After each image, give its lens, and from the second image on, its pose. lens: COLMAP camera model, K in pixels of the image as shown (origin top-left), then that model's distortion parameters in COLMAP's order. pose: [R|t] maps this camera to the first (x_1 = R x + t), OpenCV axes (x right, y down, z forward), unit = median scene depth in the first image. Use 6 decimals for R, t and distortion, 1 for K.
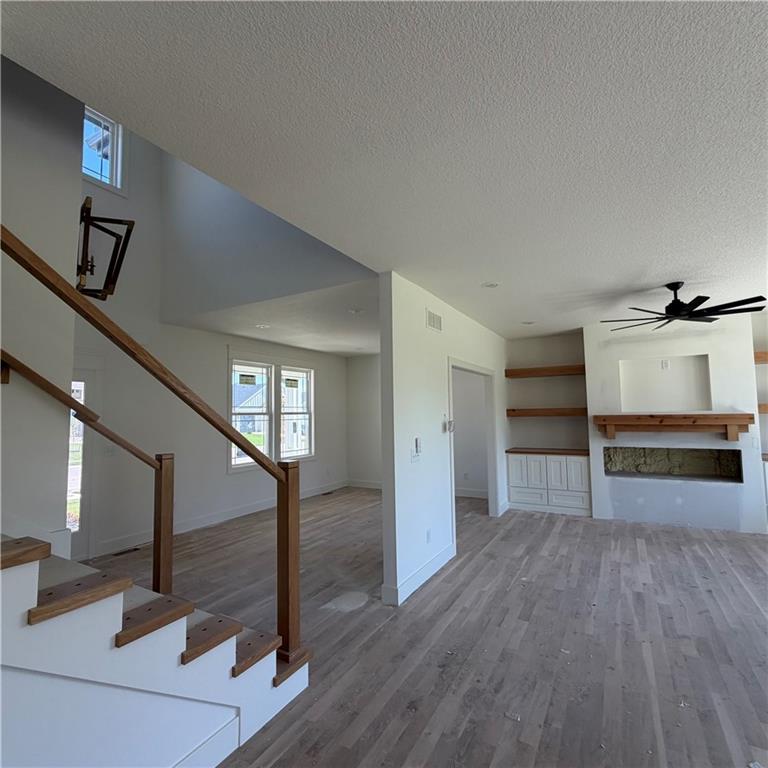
lens RADIAL K [[409.3, 0, 381.9], [0, 409.3, 384.8], [0, 0, 1]] dist [-0.000824, 0.001039]
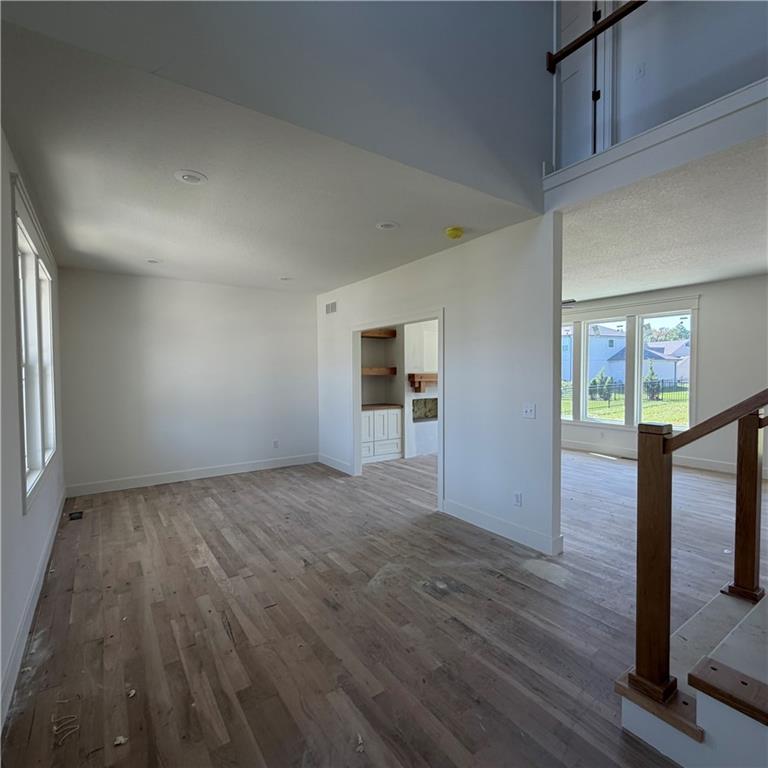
lens RADIAL K [[409.2, 0, 382.6], [0, 409.2, 386.2], [0, 0, 1]] dist [0.001230, 0.001072]
pose [[0.426664, -0.016284, 0.904264, -0.803888], [-0.063323, 0.996846, 0.047829, 0.077919], [-0.902191, -0.077668, 0.424287, 0.747947]]
